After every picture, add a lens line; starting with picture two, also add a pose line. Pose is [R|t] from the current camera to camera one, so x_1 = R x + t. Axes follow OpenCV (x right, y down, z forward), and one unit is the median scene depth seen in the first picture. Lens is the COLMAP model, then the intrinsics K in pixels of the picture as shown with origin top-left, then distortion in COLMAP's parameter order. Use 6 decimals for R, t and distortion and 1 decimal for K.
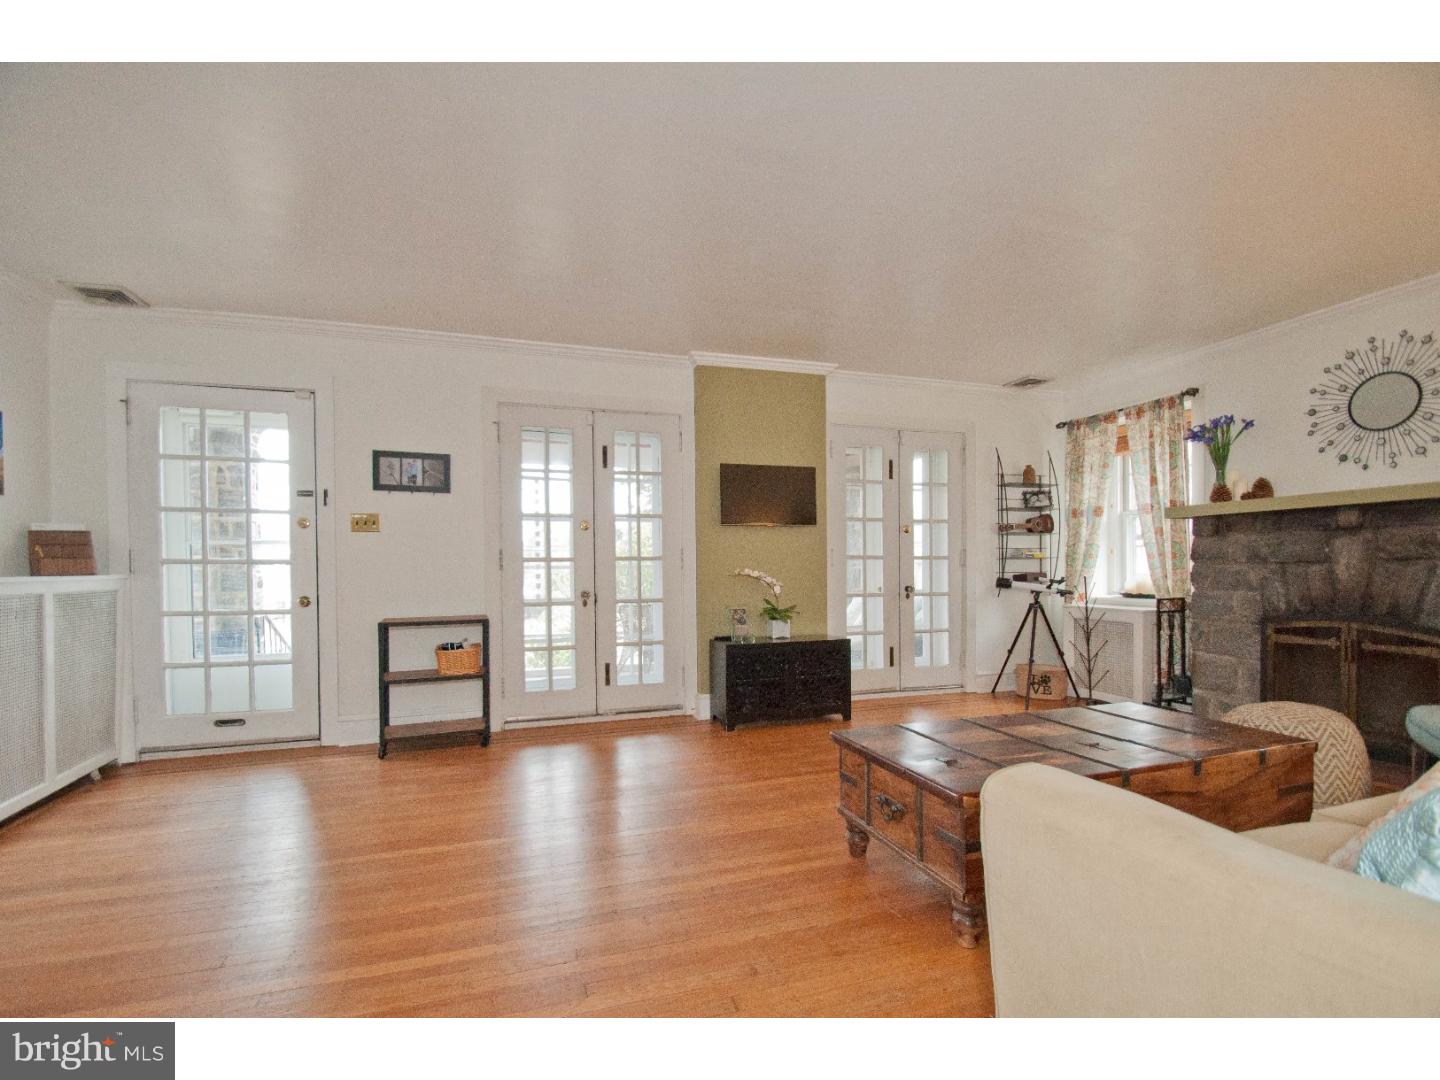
lens RADIAL K [[637.2, 0, 711.4], [0, 637.2, 576.9], [0, 0, 1]] dist [-0.000074, -0.014830]
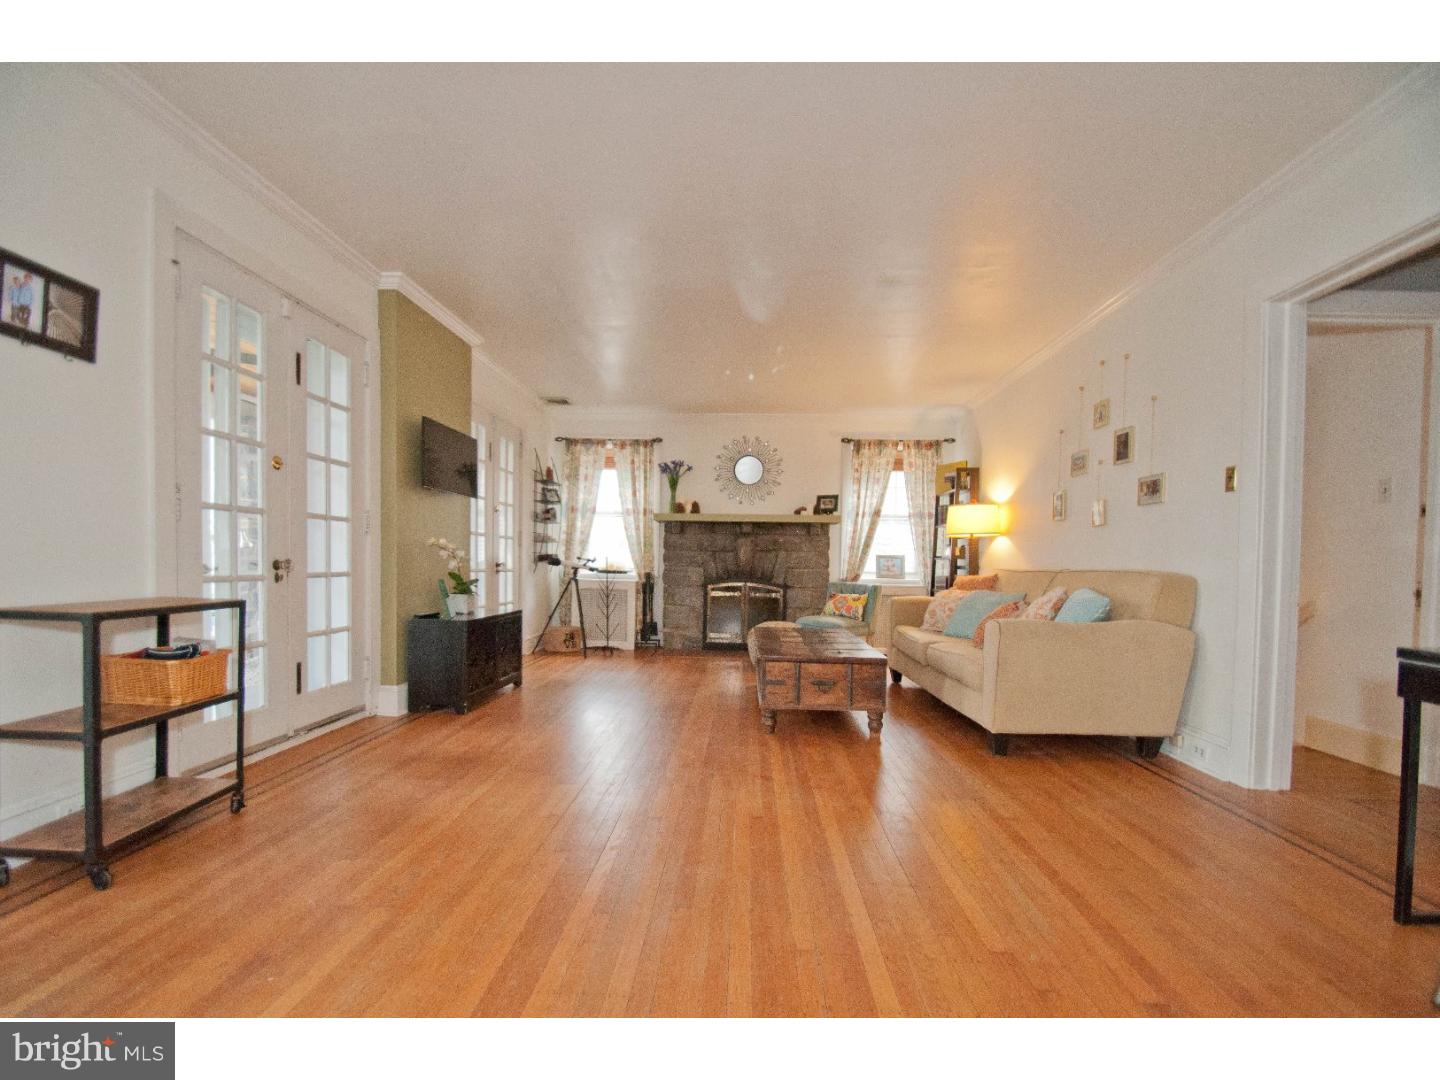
lens RADIAL K [[637.2, 0, 711.4], [0, 637.2, 576.9], [0, 0, 1]] dist [-0.000074, -0.014830]
pose [[0.341652, -0.004974, 0.939814, -0.675155], [-0.010010, 0.999910, 0.008931, 0.029567], [-0.939773, -0.012459, 0.341571, 0.335919]]
